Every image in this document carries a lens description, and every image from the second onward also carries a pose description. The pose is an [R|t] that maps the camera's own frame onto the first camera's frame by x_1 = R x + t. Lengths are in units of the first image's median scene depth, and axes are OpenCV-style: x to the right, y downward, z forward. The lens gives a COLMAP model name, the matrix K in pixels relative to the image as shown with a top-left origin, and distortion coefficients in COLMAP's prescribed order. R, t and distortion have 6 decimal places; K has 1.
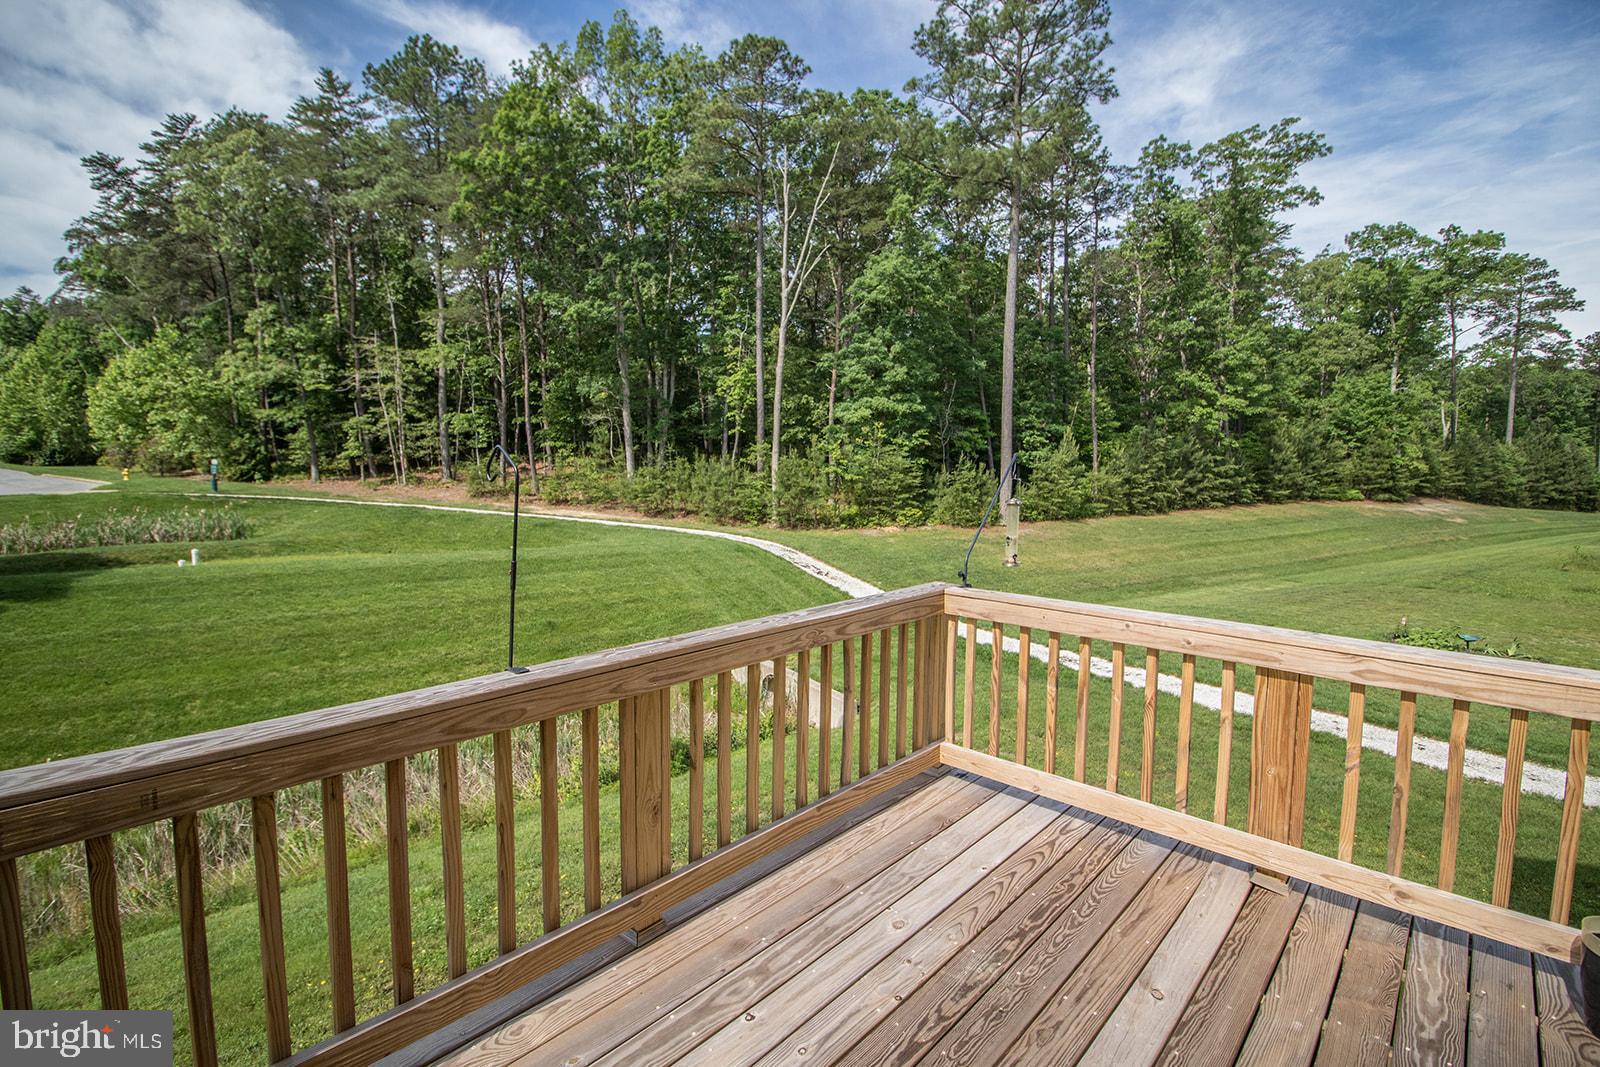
lens RADIAL K [[735.5, 0, 800.6], [0, 735.5, 519.5], [0, 0, 1]] dist [0.002722, -0.013828]
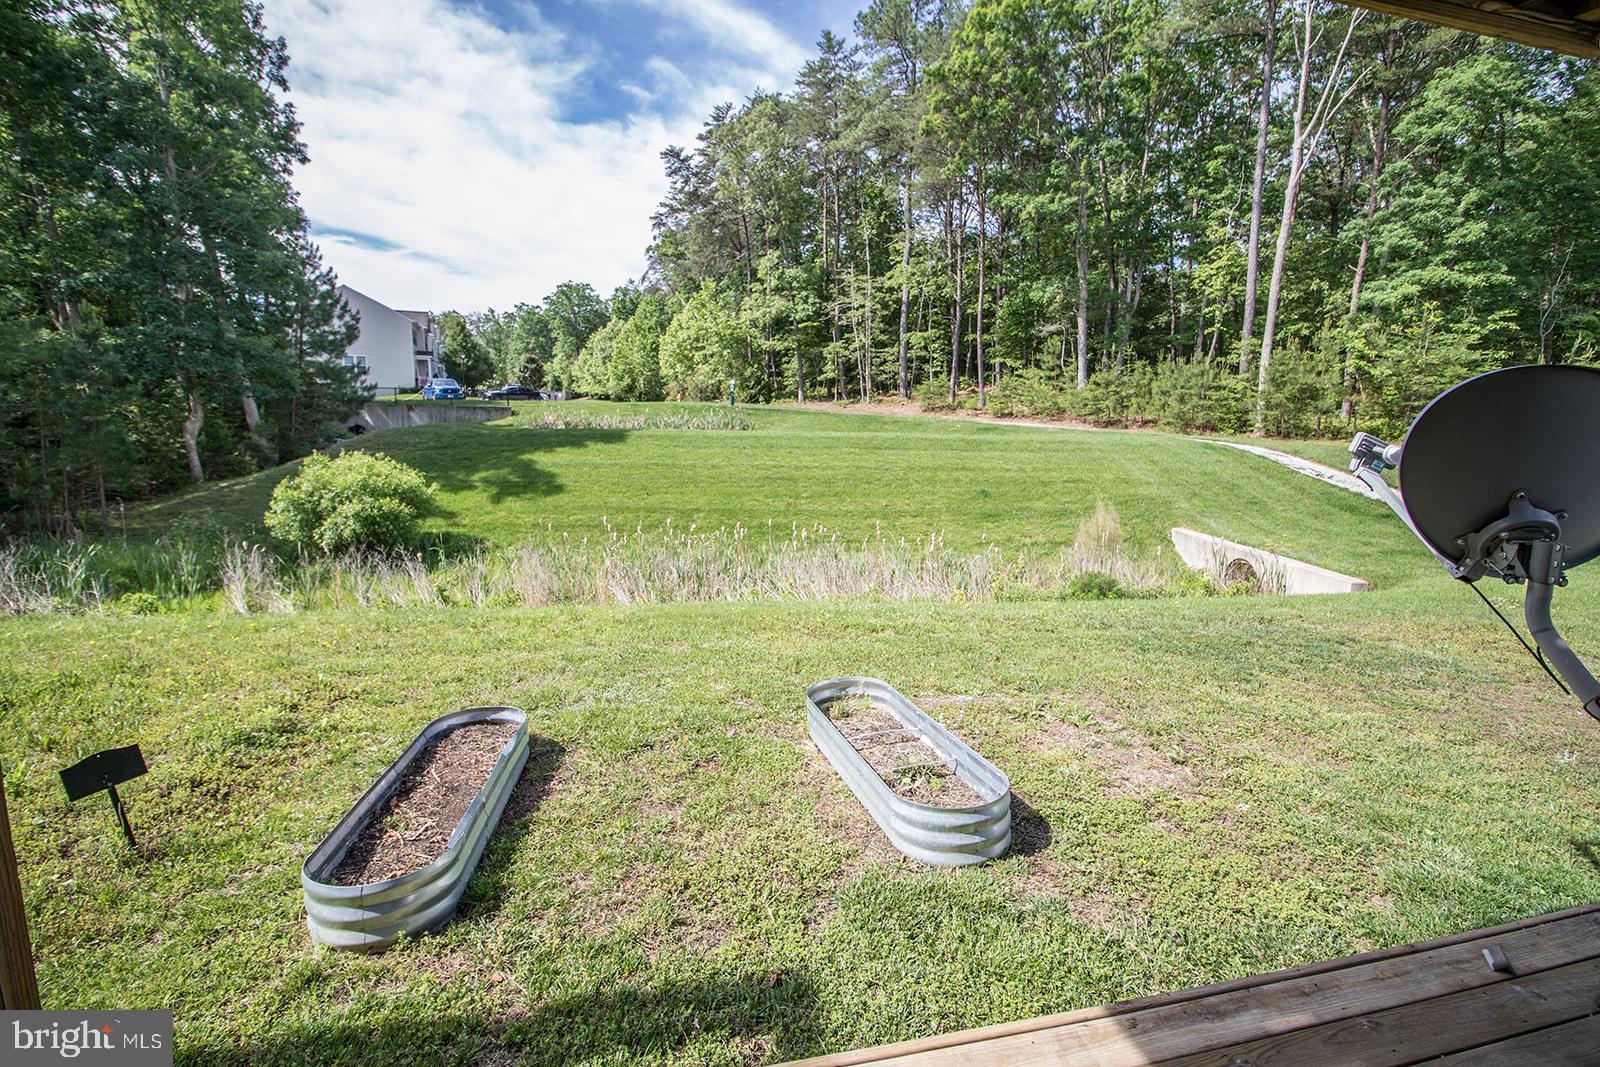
lens RADIAL K [[735.5, 0, 800.6], [0, 735.5, 519.5], [0, 0, 1]] dist [0.002722, -0.013828]
pose [[0.830226, 0.079585, -0.551717, 0.001056], [-0.052544, 0.996522, 0.064679, 0.062373], [0.554946, -0.024709, 0.831520, 0.021022]]
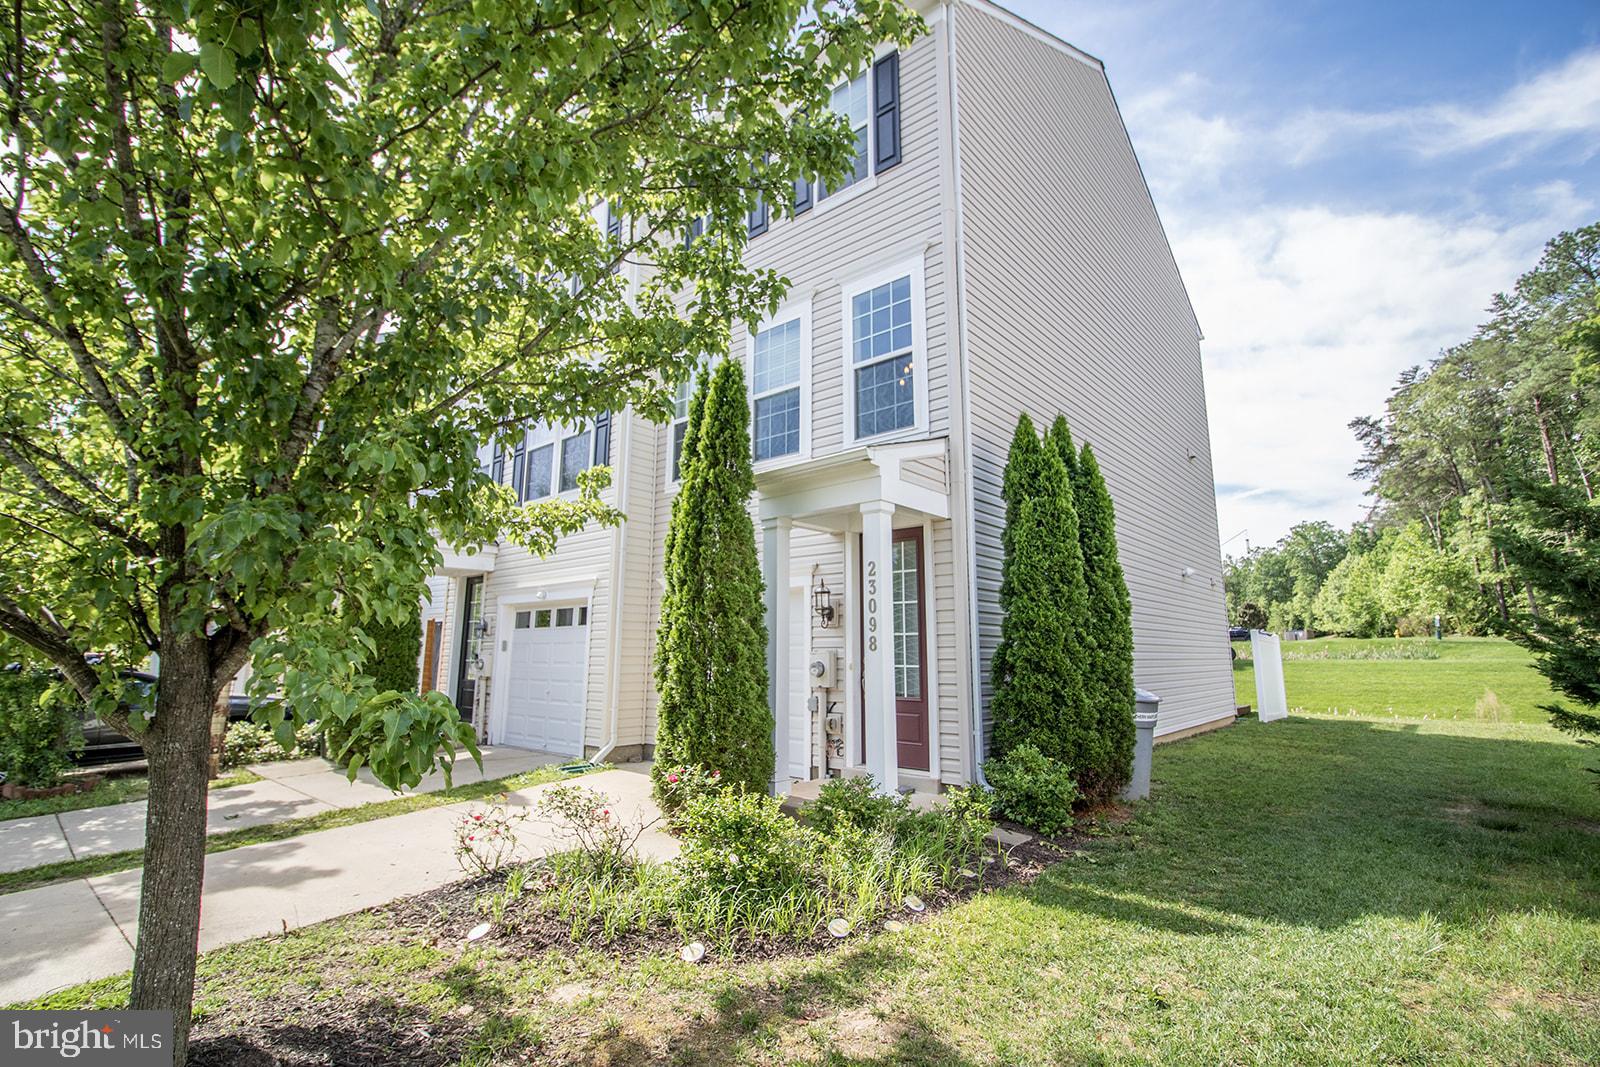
lens RADIAL K [[731.3, 0, 806.0], [0, 731.3, 514.8], [0, 0, 1]] dist [0.003236, -0.014637]
pose [[0.048611, -0.197596, -0.979078, 0.424349], [-0.079484, 0.976362, -0.200994, 0.087186], [0.995650, 0.087592, 0.031756, -0.170441]]
